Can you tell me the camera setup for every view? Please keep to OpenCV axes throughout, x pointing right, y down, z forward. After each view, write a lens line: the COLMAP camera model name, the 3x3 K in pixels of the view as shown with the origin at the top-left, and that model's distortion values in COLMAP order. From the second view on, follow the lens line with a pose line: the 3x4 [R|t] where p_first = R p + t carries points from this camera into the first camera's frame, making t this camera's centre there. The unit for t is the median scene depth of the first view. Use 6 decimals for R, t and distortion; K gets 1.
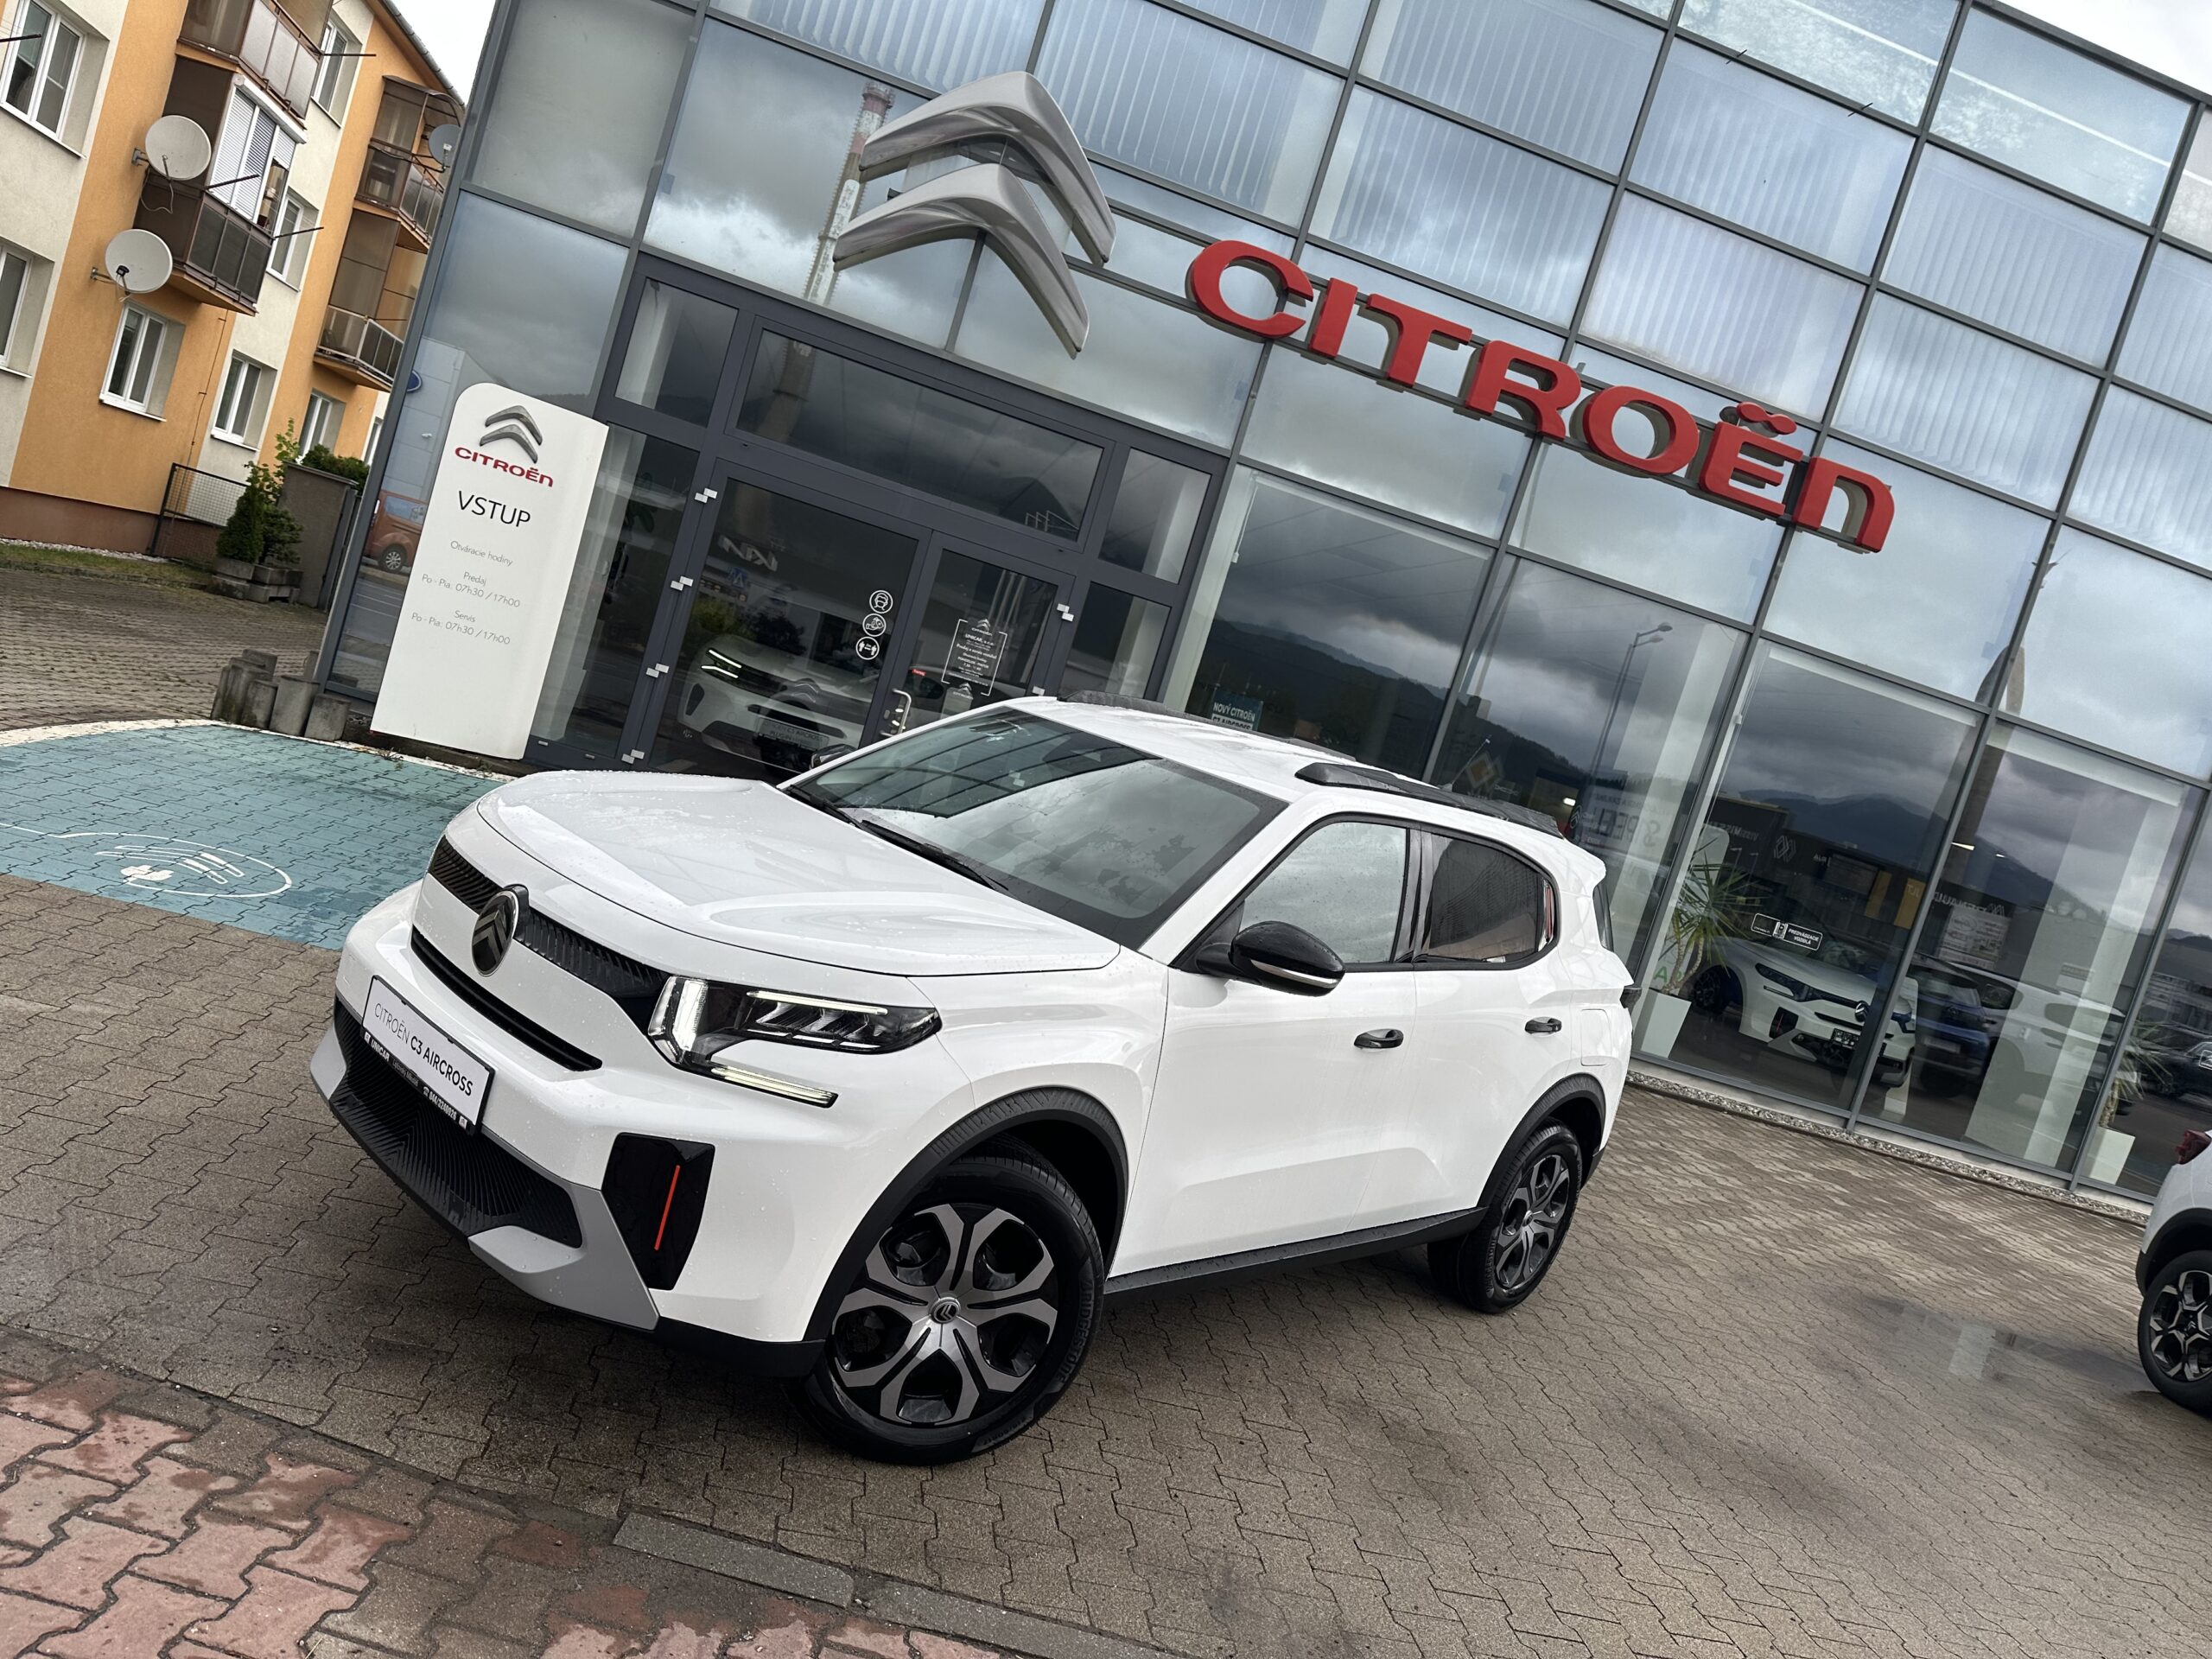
lens RADIAL K [[1571.4, 0, 1106.0], [0, 1571.4, 829.5], [0, 0, 1]] dist [0.031347, -0.000602]
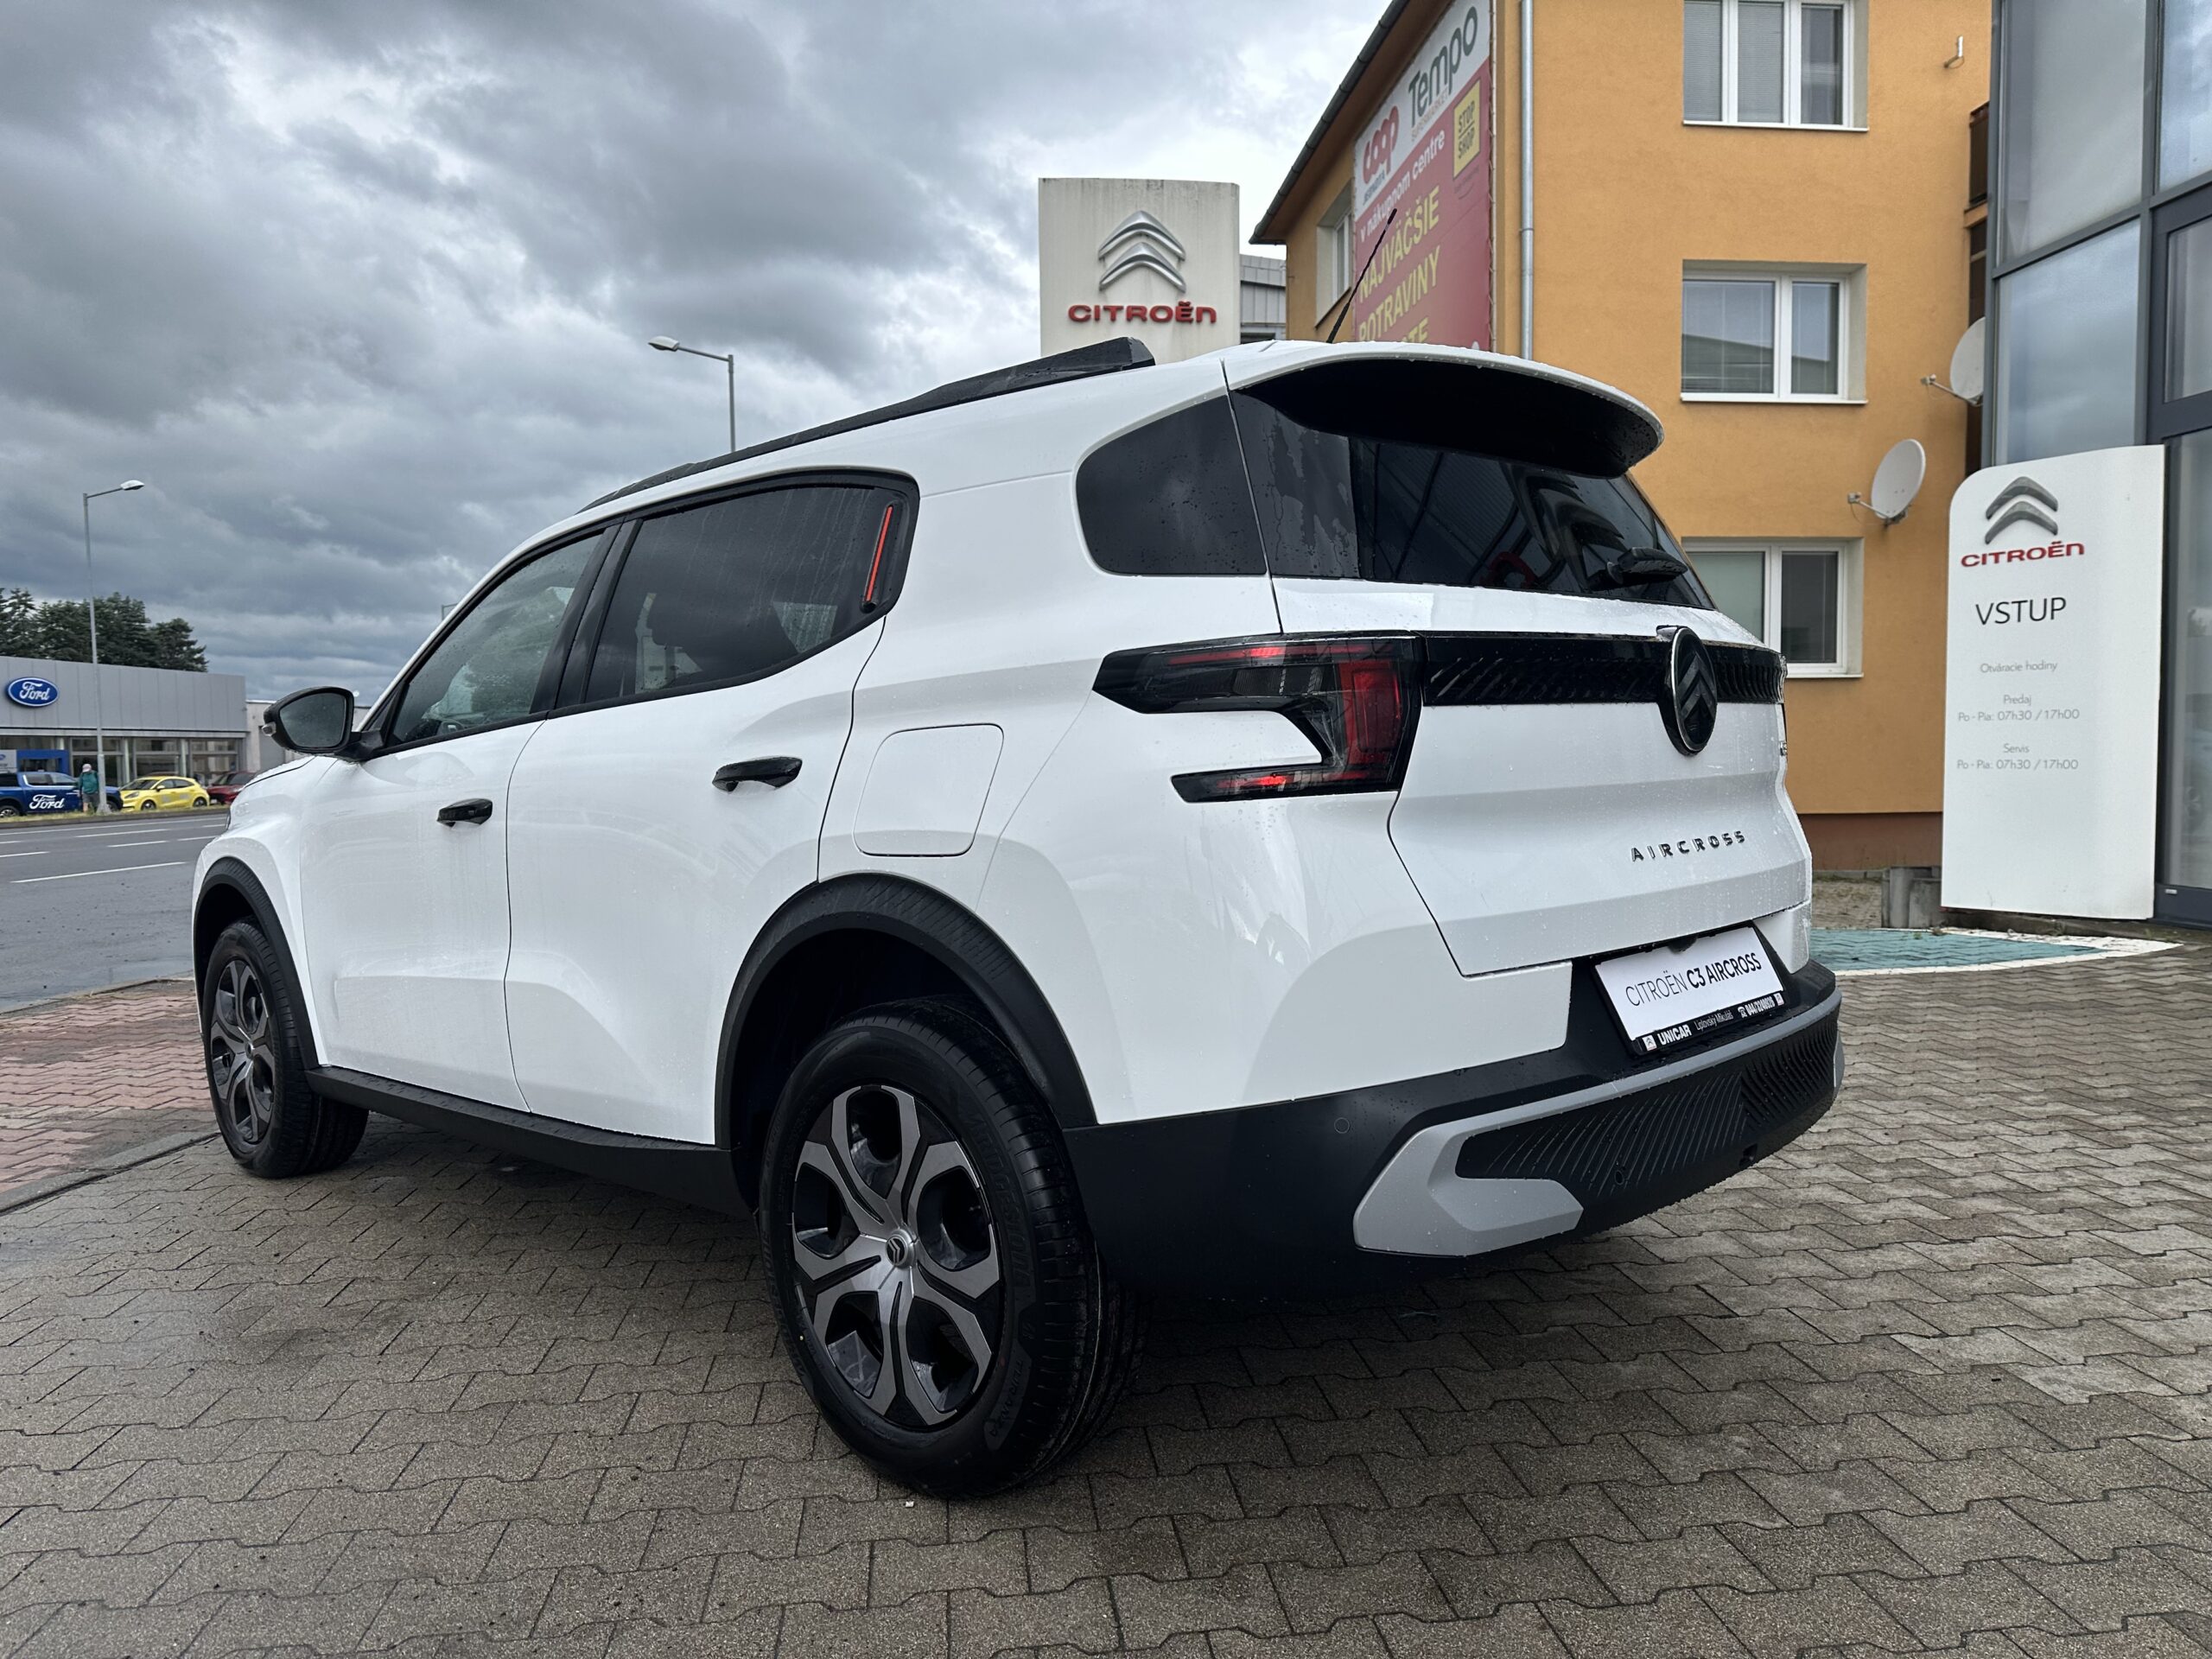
lens RADIAL K [[1582.3, 0, 1106.0], [0, 1582.3, 829.5], [0, 0, 1]] dist [-0.001022, -0.004221]
pose [[-0.069502, -0.242619, -0.967629, 0.399603], [-0.080090, 0.968200, -0.237010, 0.134357], [0.994362, 0.061025, -0.086723, 0.624149]]
